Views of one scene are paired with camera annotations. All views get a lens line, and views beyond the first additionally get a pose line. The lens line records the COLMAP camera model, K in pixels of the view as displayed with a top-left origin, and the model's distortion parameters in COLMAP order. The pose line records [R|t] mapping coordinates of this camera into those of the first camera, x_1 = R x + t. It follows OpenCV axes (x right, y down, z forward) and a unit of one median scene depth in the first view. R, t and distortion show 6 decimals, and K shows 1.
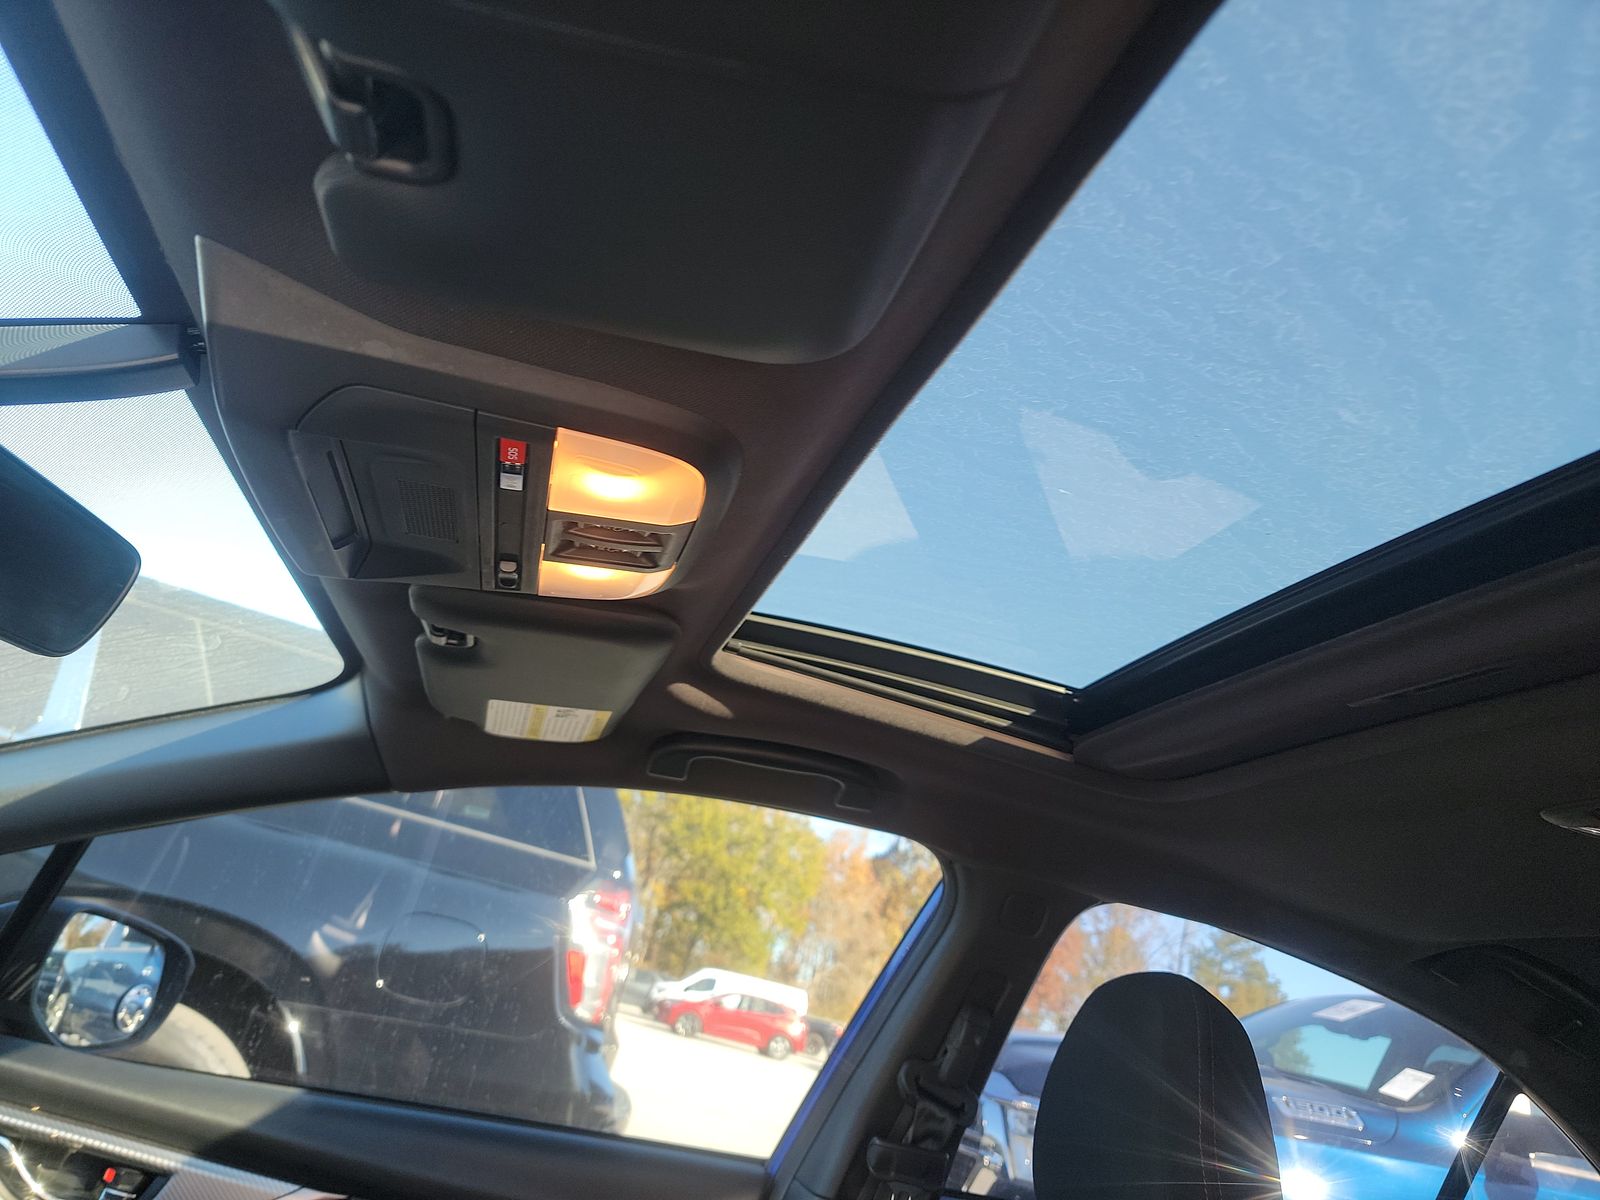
lens RADIAL K [[1166.5, 0, 800.0], [0, 1166.5, 600.0], [0, 0, 1]] dist [0.001057, -0.038771]
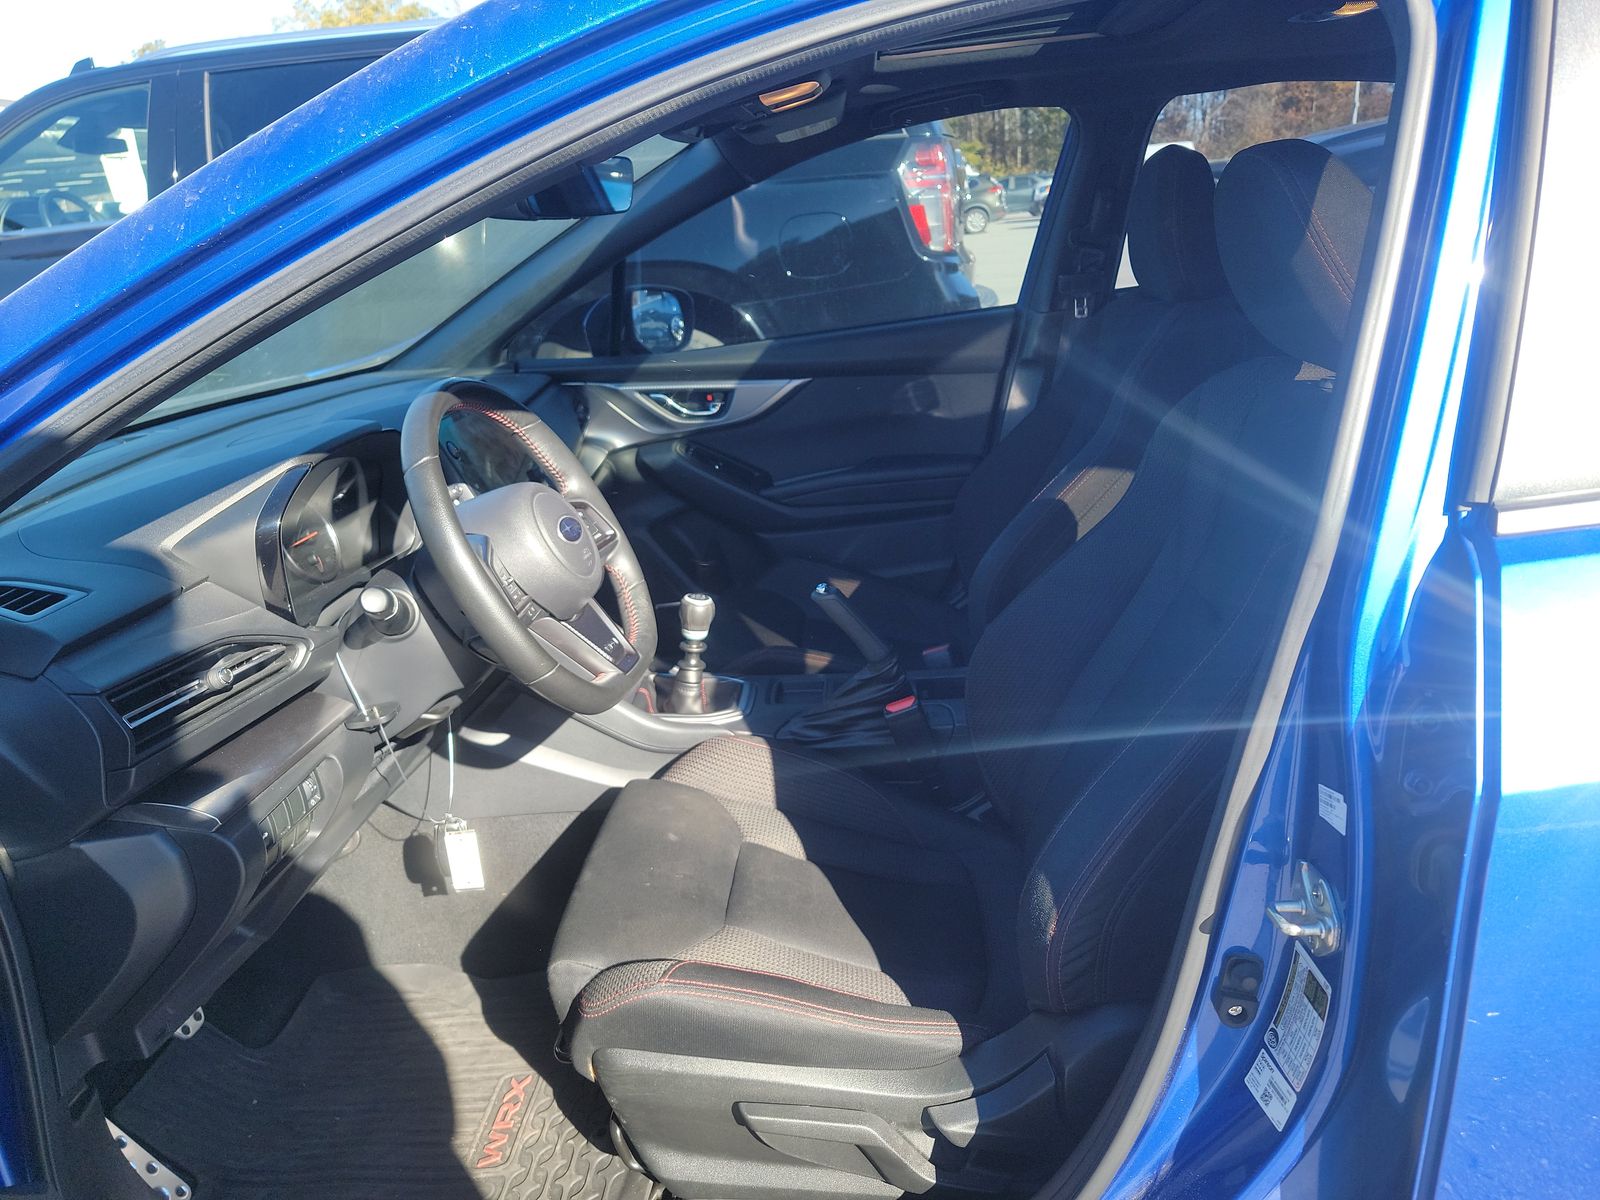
lens RADIAL K [[1166.5, 0, 800.0], [0, 1166.5, 600.0], [0, 0, 1]] dist [0.001057, -0.038771]
pose [[0.903677, -0.191656, -0.382930, 0.104039], [0.384173, 0.757872, 0.527296, -0.097100], [0.189153, -0.623616, 0.758501, -0.277059]]
